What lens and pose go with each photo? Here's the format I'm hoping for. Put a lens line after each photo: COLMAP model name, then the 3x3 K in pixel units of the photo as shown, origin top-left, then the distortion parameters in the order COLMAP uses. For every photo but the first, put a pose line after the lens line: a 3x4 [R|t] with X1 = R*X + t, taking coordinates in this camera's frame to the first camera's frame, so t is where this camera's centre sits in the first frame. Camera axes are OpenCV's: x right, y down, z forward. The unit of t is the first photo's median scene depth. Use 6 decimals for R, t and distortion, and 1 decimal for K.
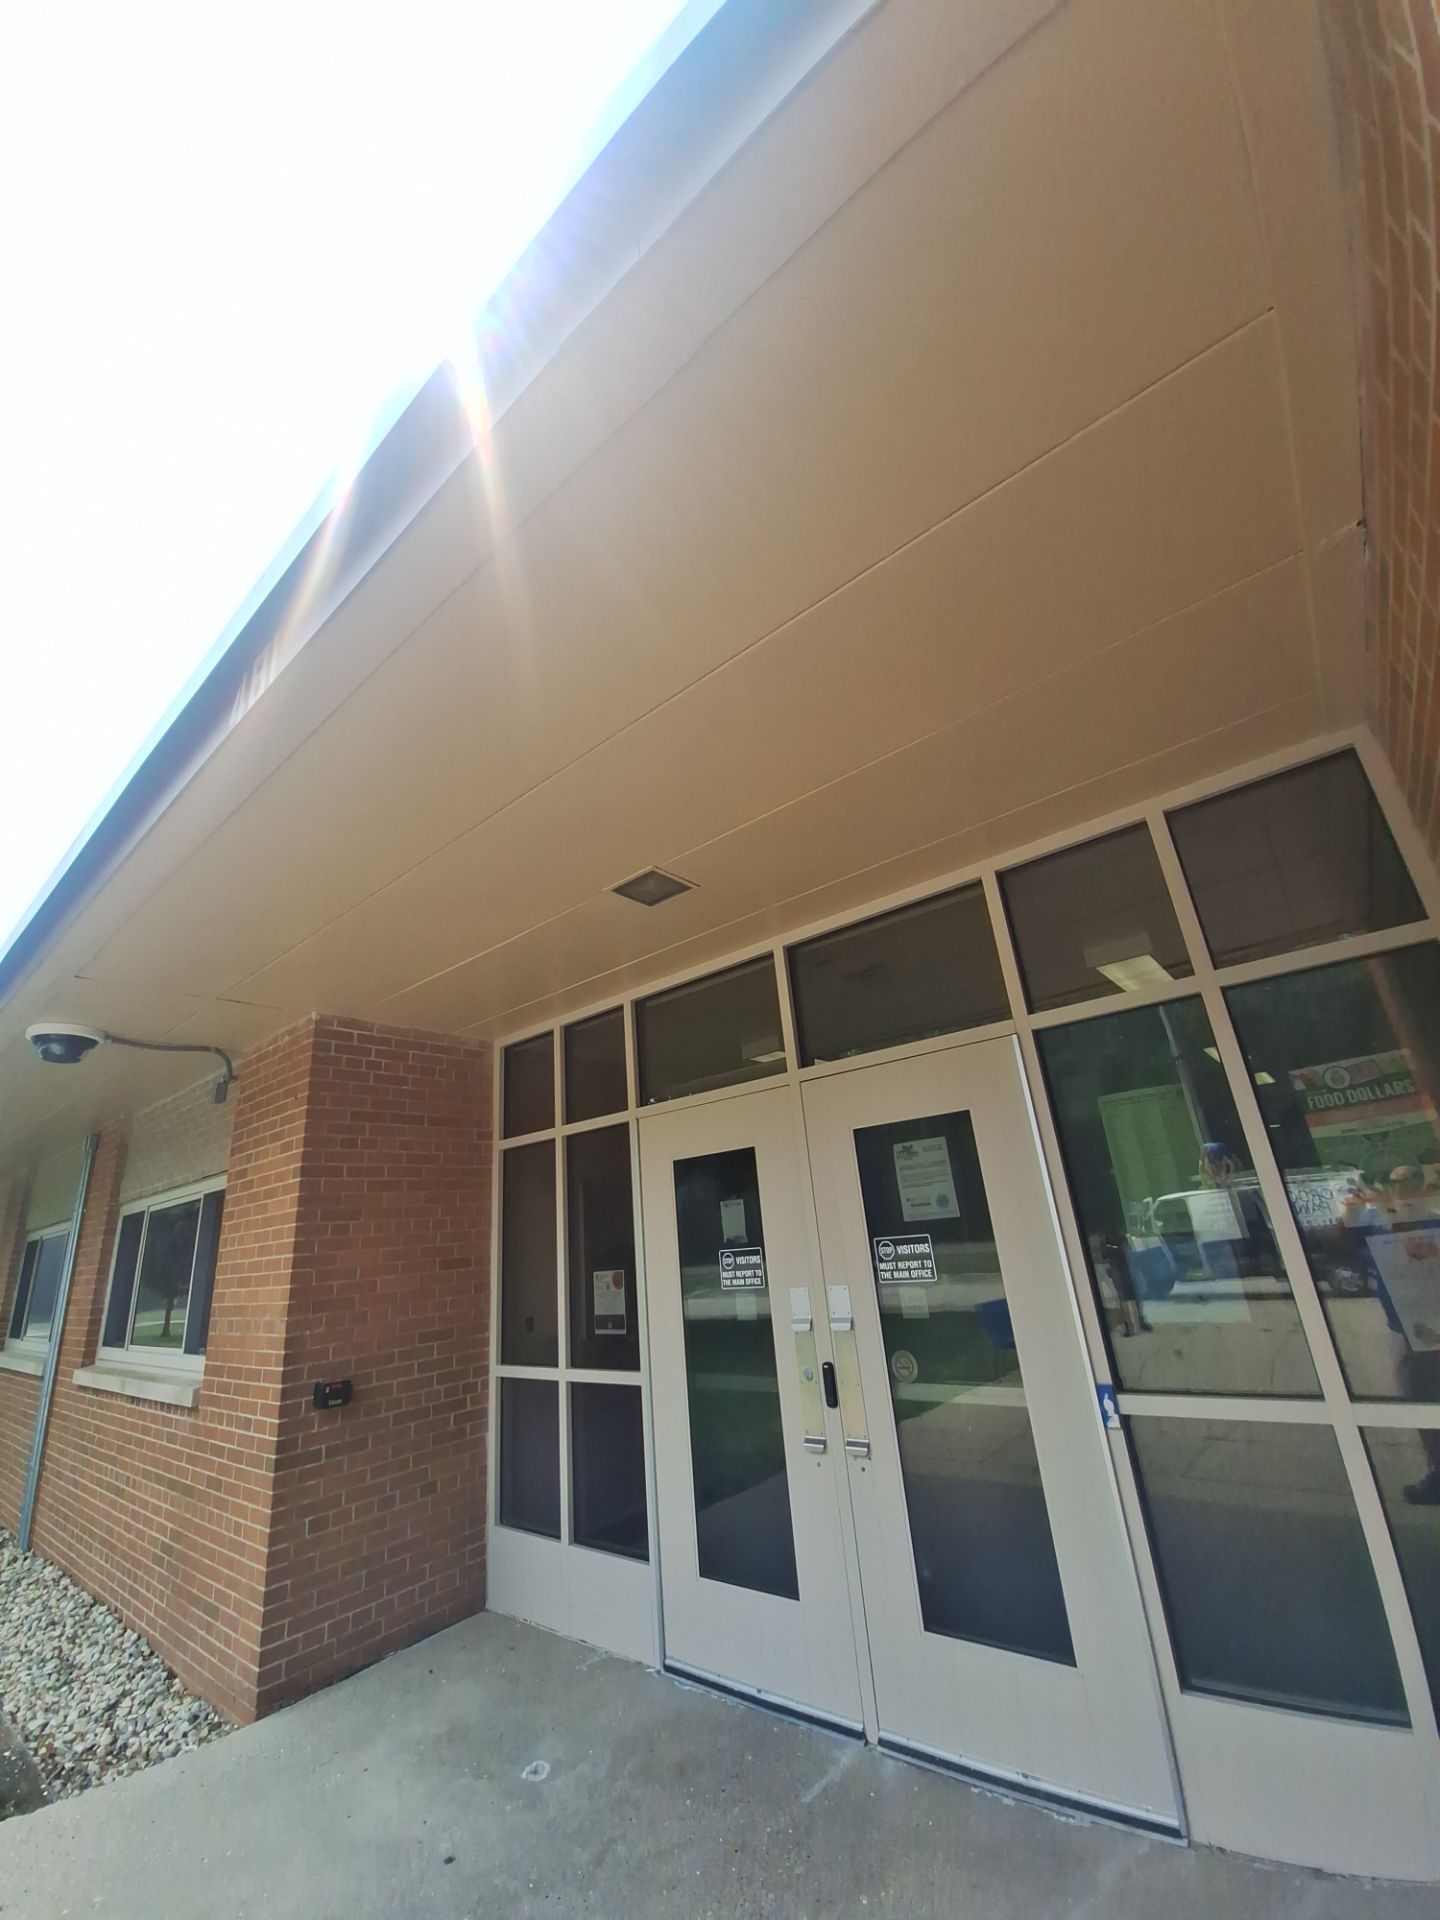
lens RADIAL K [[763.2, 0, 723.2], [0, 763.2, 955.0], [0, 0, 1]] dist [-0.012478, -0.005095]
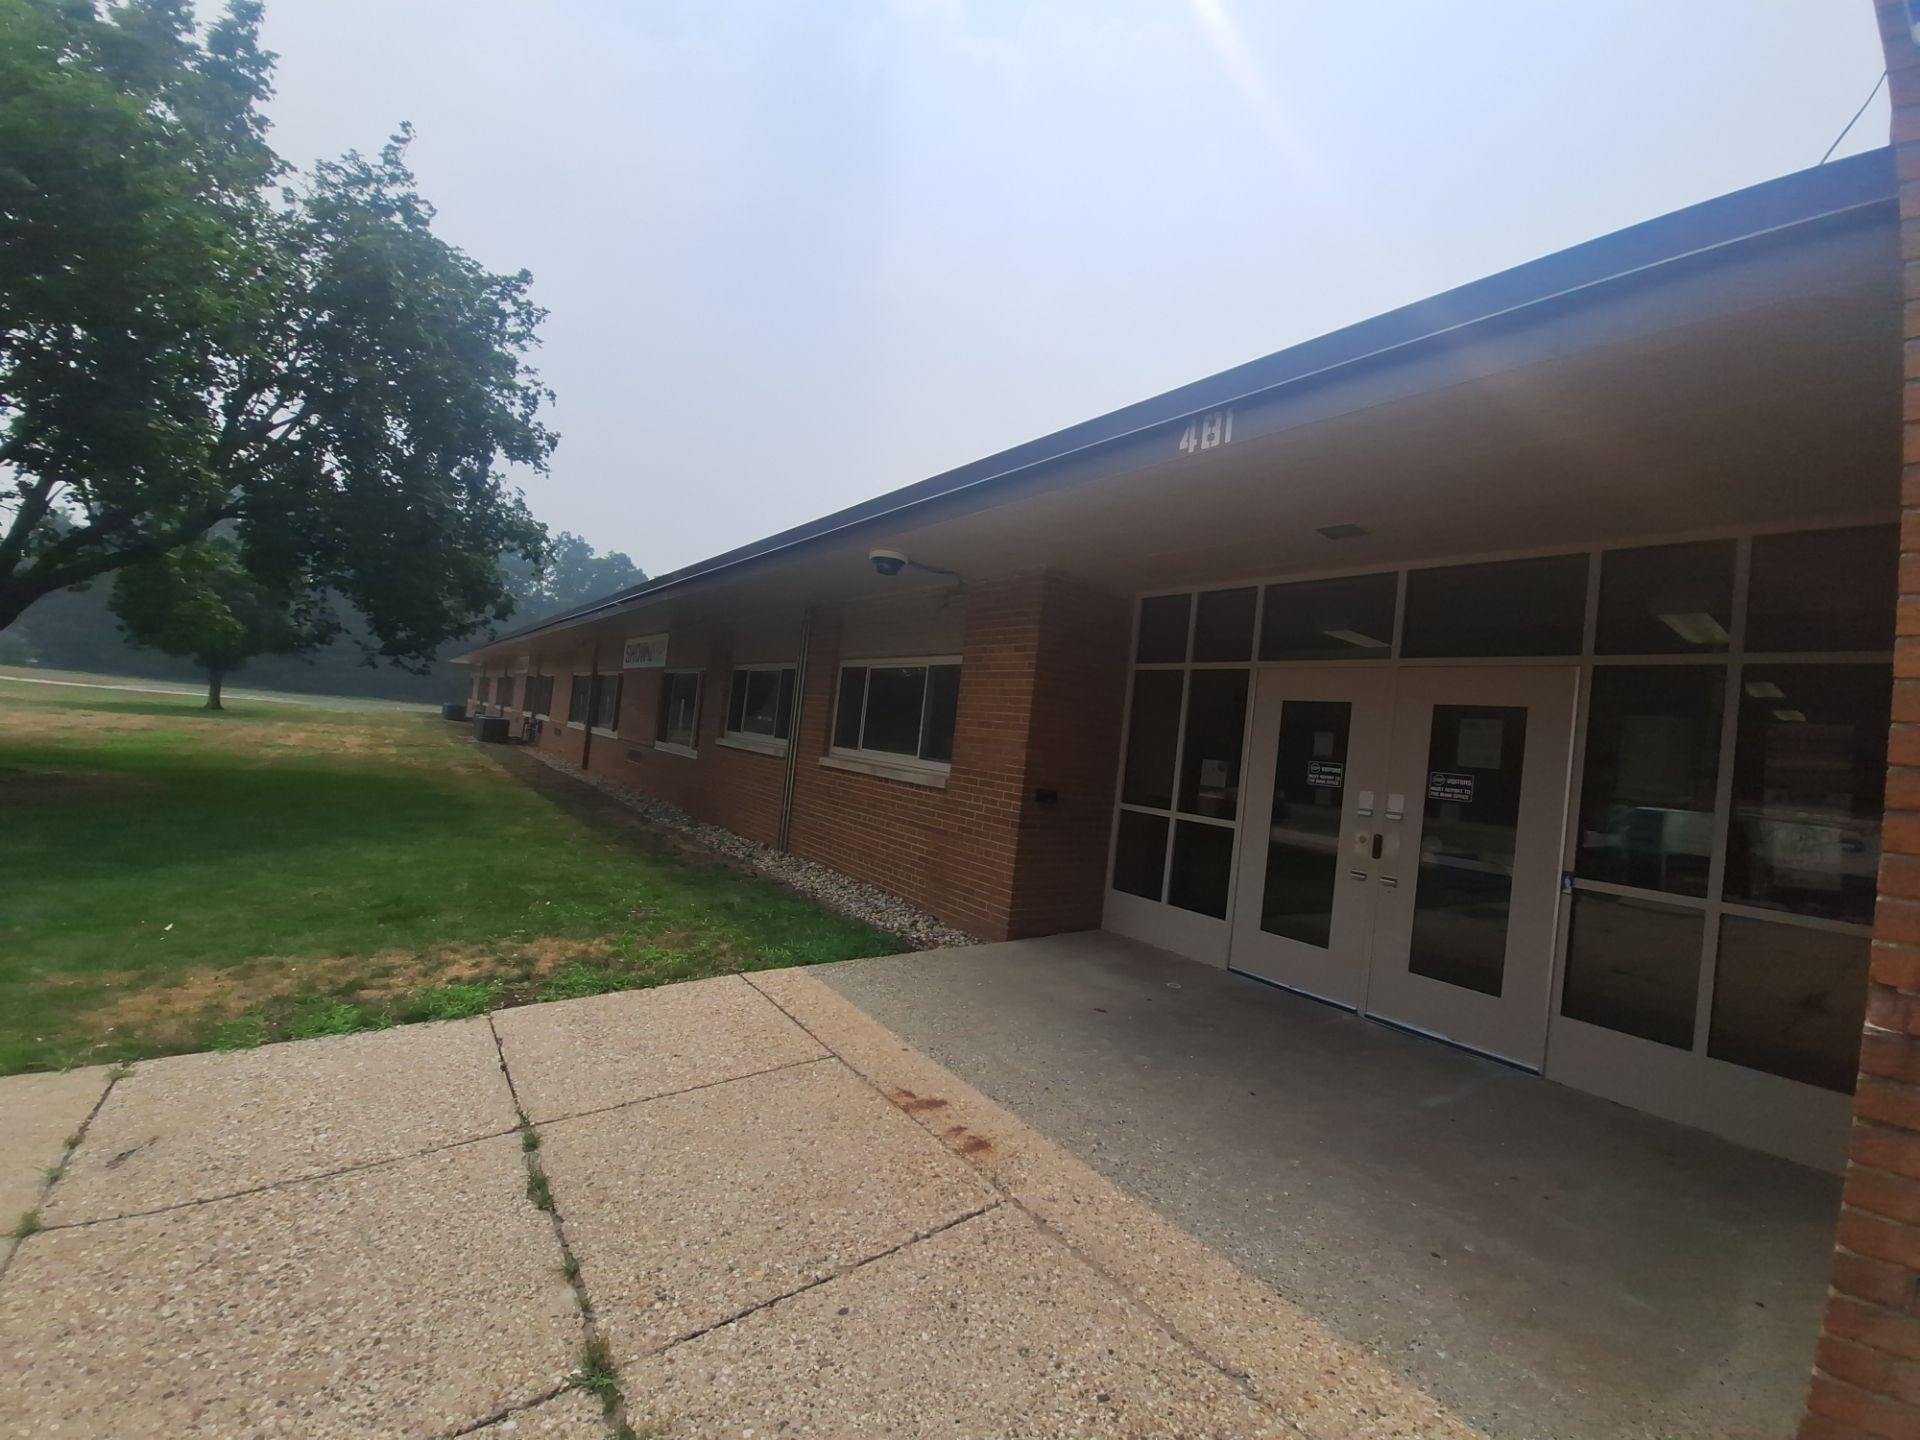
lens RADIAL K [[763.2, 0, 960.9], [0, 763.2, 729.6], [0, 0, 1]] dist [-0.012478, -0.005095]
pose [[0.956814, 0.184548, -0.224610, -0.365279], [-0.100414, 0.934904, 0.340399, -0.138765], [0.272809, -0.303144, 0.913060, -0.628684]]
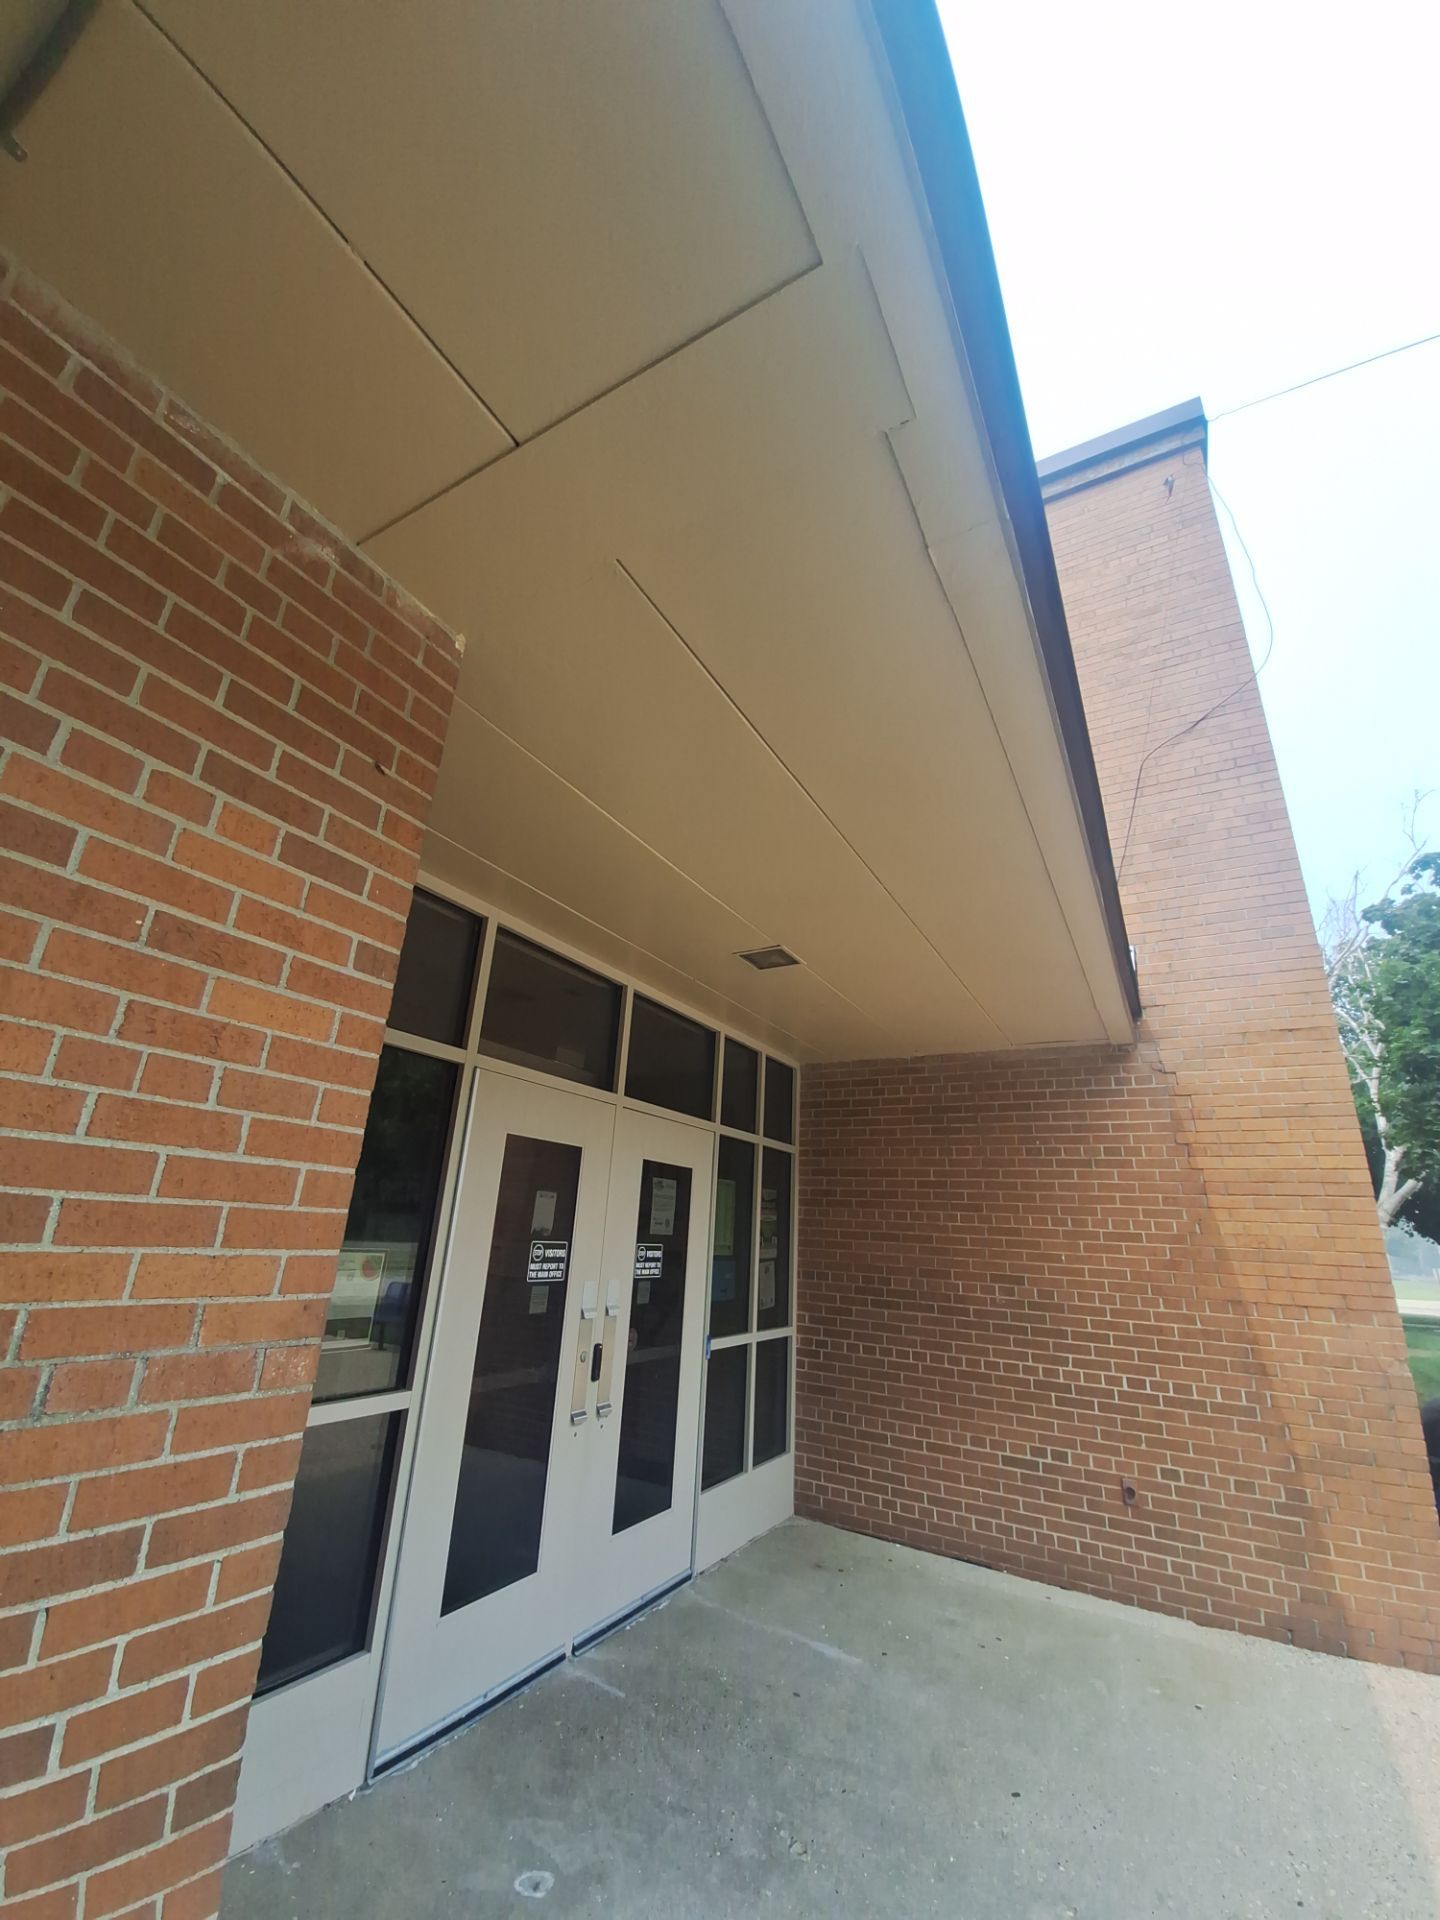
lens RADIAL K [[763.2, 0, 710.6], [0, 763.2, 951.0], [0, 0, 1]] dist [-0.012478, -0.005095]
pose [[-0.171114, 0.410716, 0.895563, -1.088284], [-0.379691, 0.811271, -0.444606, 0.448386], [-0.909151, -0.416115, 0.017125, 0.965268]]
